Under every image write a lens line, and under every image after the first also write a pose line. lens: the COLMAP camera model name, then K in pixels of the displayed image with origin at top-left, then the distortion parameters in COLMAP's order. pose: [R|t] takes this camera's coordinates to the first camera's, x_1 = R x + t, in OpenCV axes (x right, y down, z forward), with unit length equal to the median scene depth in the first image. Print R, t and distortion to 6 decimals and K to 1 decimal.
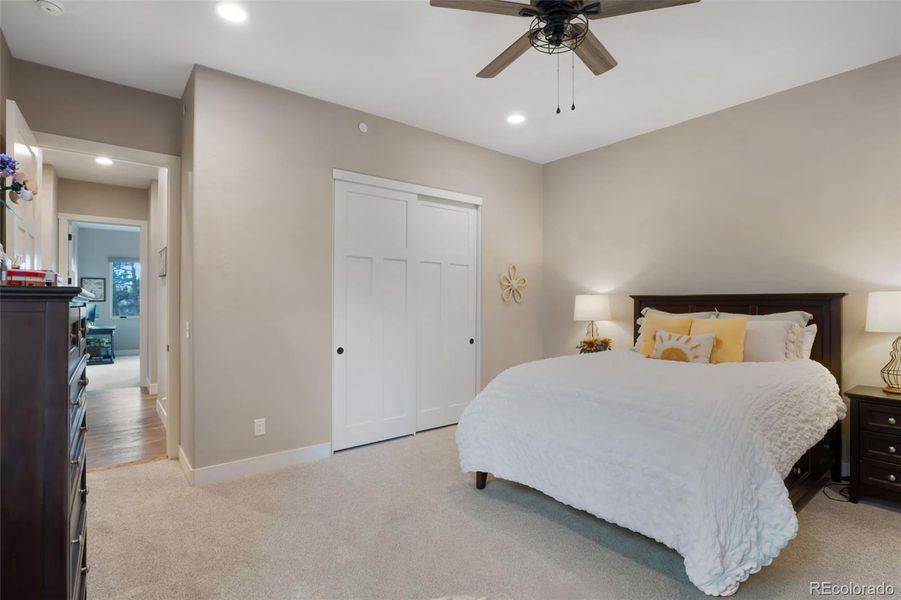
lens RADIAL K [[437.8, 0, 449.6], [0, 437.8, 303.0], [0, 0, 1]] dist [-0.038587, 0.011629]
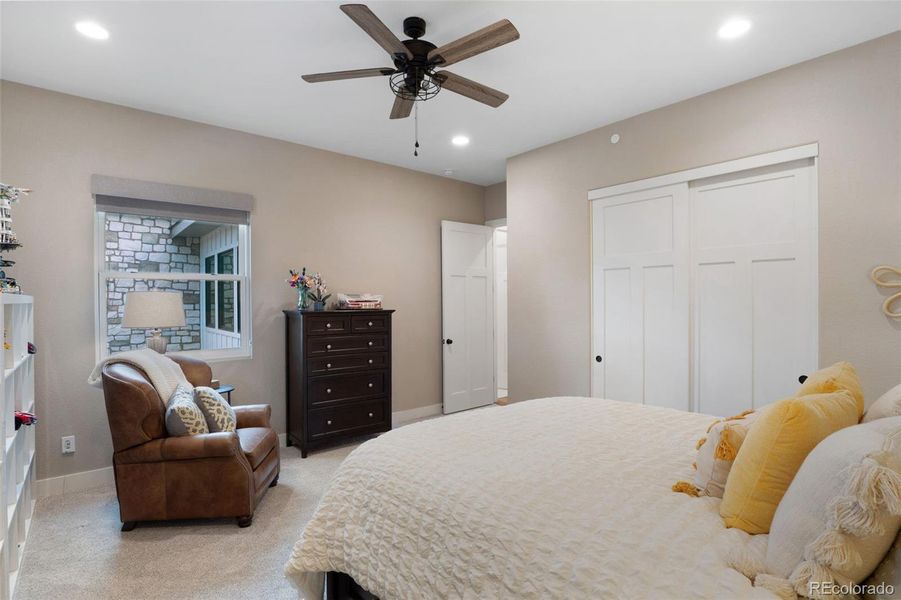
lens RADIAL K [[437.8, 0, 449.6], [0, 437.8, 303.0], [0, 0, 1]] dist [-0.038587, 0.011629]
pose [[0.043201, 0.002120, -0.999064, 0.793959], [0.003377, 0.999992, 0.002268, -0.030749], [0.999061, -0.003472, 0.043193, 0.587433]]
